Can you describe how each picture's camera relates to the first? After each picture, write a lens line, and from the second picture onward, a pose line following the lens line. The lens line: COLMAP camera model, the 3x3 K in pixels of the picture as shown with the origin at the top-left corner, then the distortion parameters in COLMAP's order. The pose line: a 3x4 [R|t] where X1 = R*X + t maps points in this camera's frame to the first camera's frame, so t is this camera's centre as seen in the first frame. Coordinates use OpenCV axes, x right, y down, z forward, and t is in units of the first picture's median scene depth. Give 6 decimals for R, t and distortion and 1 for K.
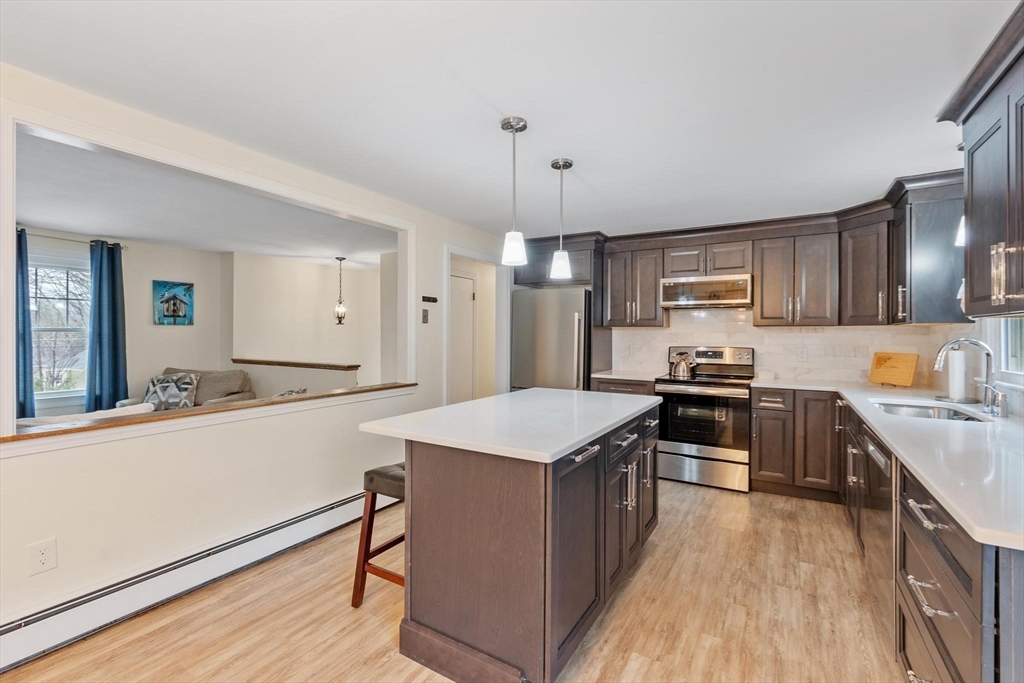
lens RADIAL K [[449.3, 0, 510.9], [0, 449.3, 336.7], [0, 0, 1]] dist [0.000530, 0.000122]
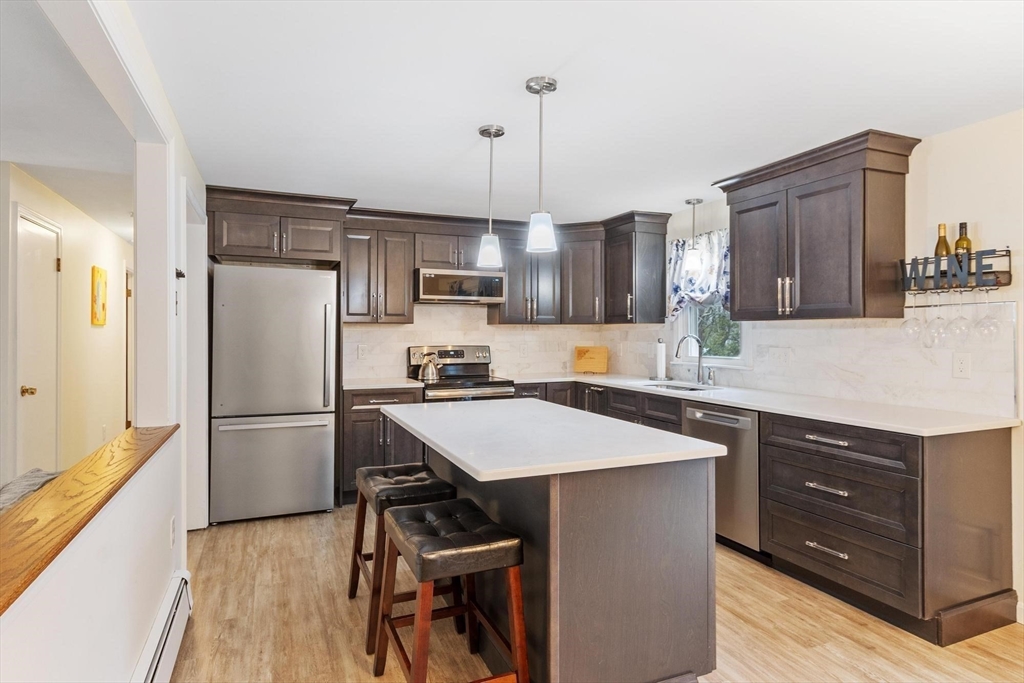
lens RADIAL K [[573.9, 0, 508.5], [0, 573.9, 332.1], [0, 0, 1]] dist [0.007982, -0.001041]
pose [[0.588153, -0.004342, 0.808738, -0.483670], [0.009128, 0.999958, -0.001270, -0.003504], [-0.808698, 0.008129, 0.588167, 0.223165]]
